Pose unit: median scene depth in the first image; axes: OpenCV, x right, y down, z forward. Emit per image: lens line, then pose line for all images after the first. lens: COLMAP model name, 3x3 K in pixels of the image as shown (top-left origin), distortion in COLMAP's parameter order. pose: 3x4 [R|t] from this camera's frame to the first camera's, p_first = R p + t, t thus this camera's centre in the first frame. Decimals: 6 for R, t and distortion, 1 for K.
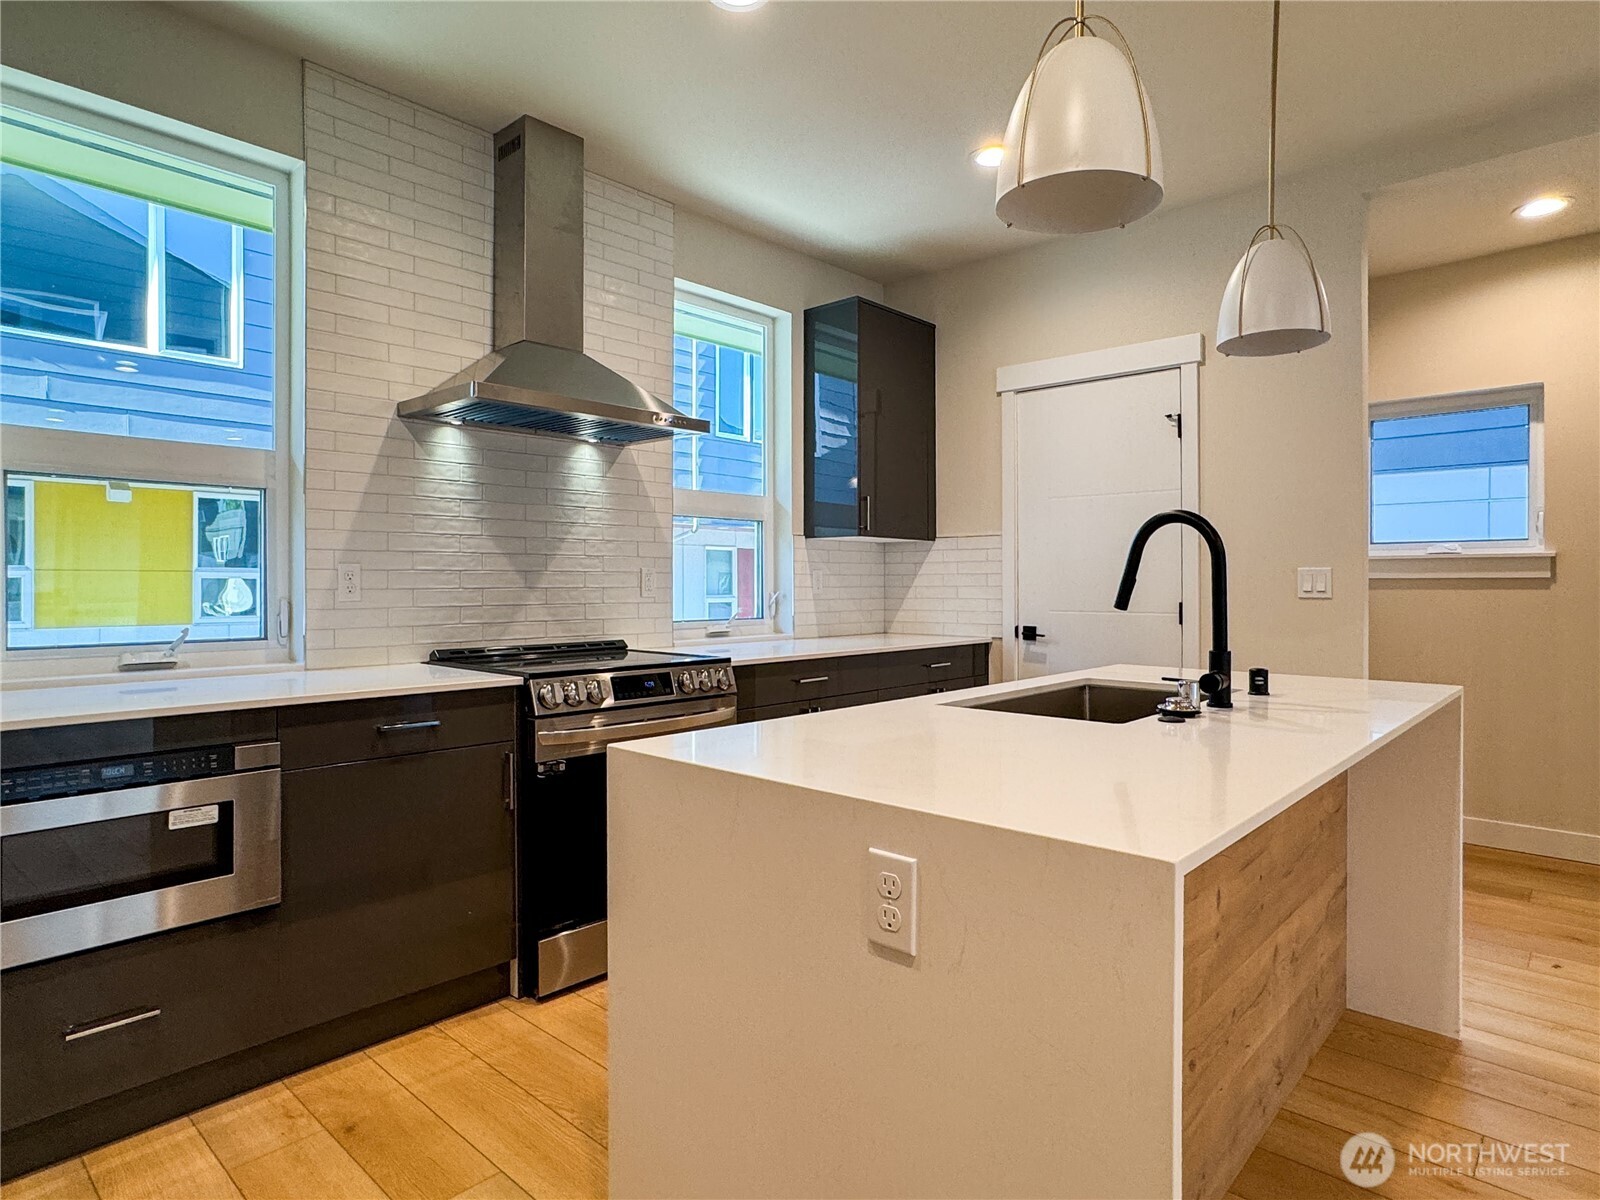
lens RADIAL K [[900.3, 0, 802.2], [0, 900.3, 575.1], [0, 0, 1]] dist [-0.040144, 0.001531]
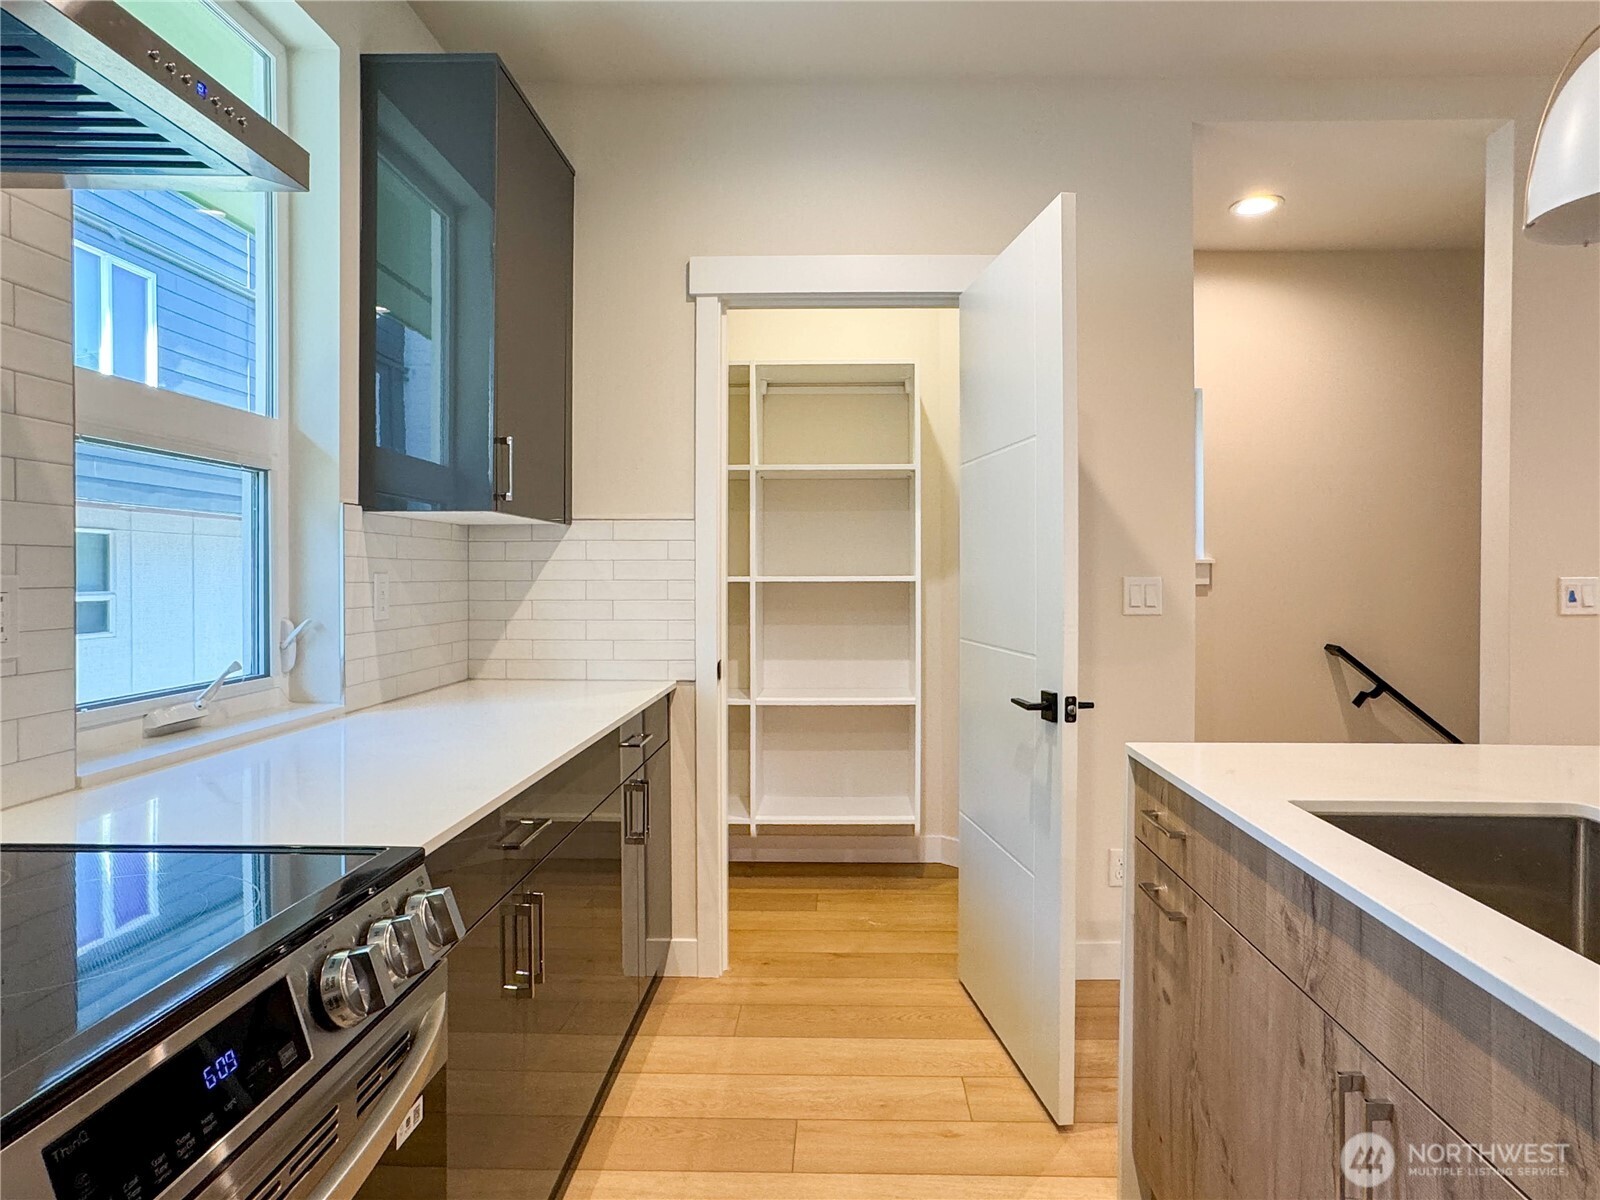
lens RADIAL K [[889.3, 0, 807.7], [0, 889.3, 586.6], [0, 0, 1]] dist [-0.032286, 0.001192]
pose [[0.756409, -0.008211, 0.654047, -0.132540], [-0.006834, 0.999767, 0.020454, -0.010629], [-0.654063, -0.019942, 0.756177, 0.477994]]
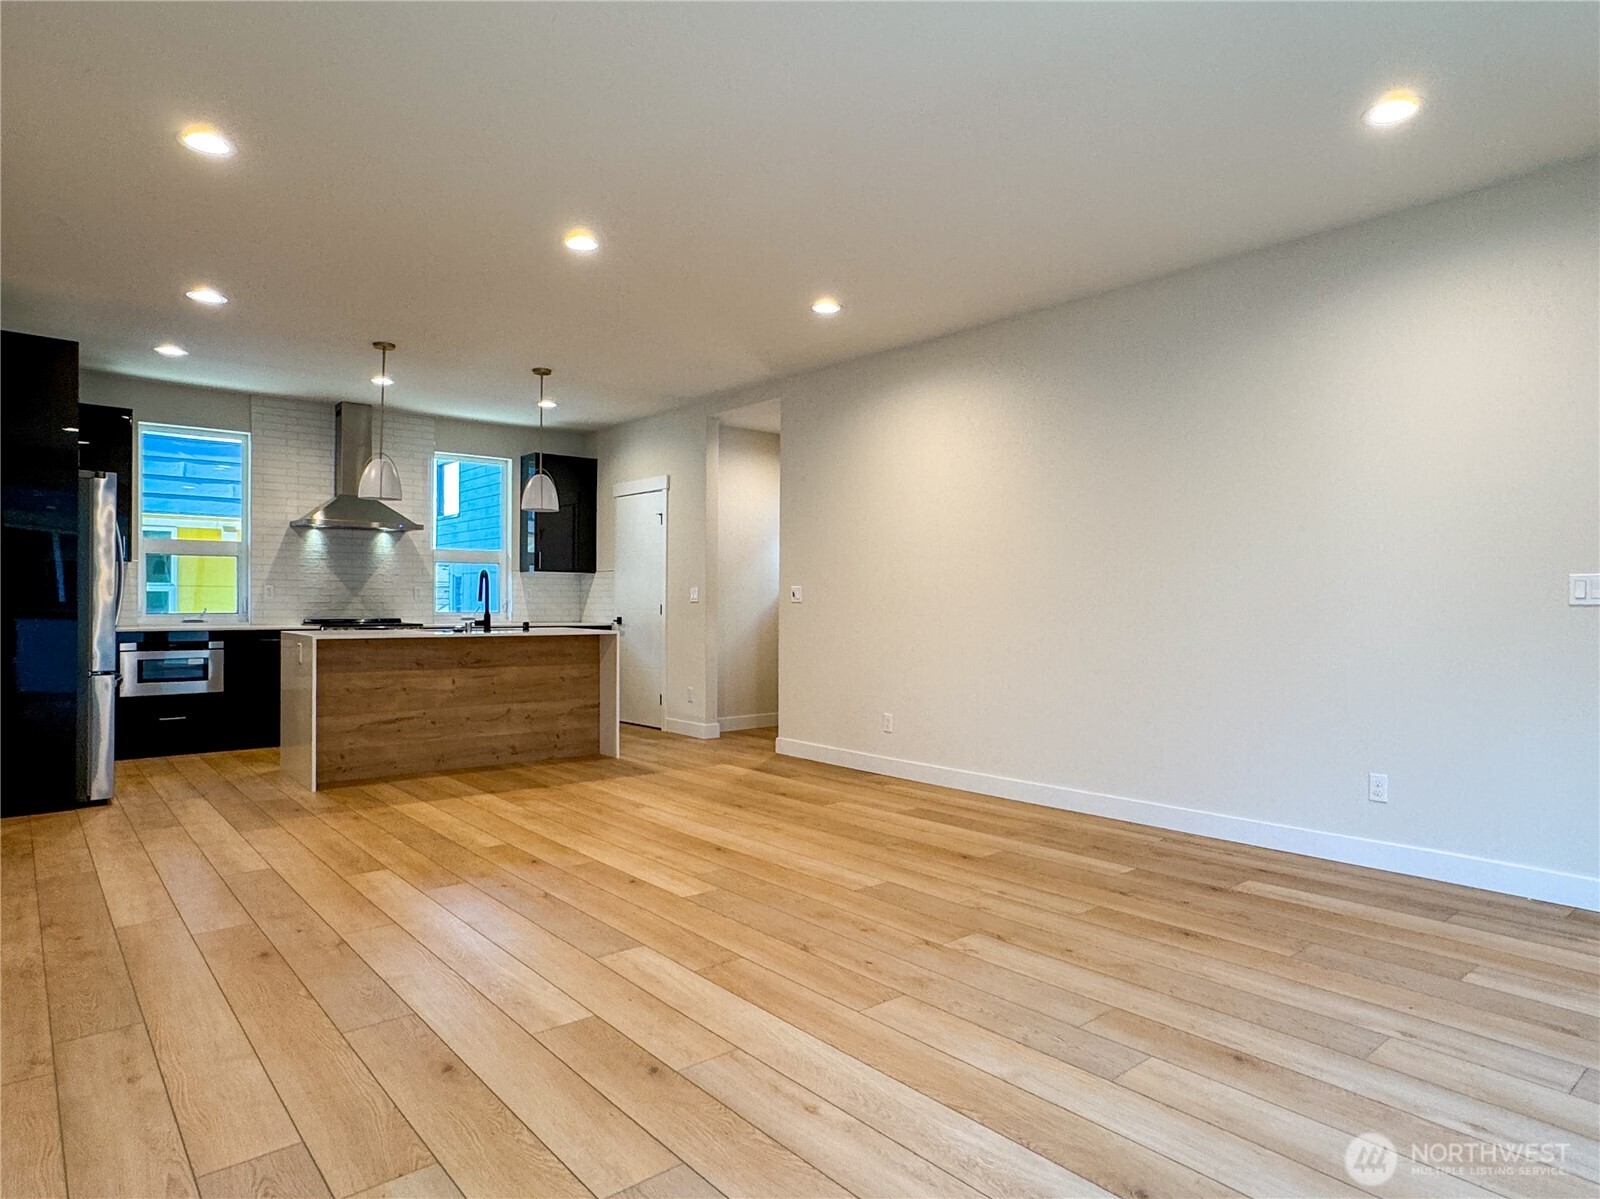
lens RADIAL K [[883.3, 0, 803.5], [0, 883.3, 597.8], [0, 0, 1]] dist [-0.031615, 0.001512]
pose [[0.993769, 0.005595, -0.111317, 0.861693], [-0.005054, 0.999974, 0.005140, 0.002467], [0.111343, -0.004545, 0.993772, -0.884717]]
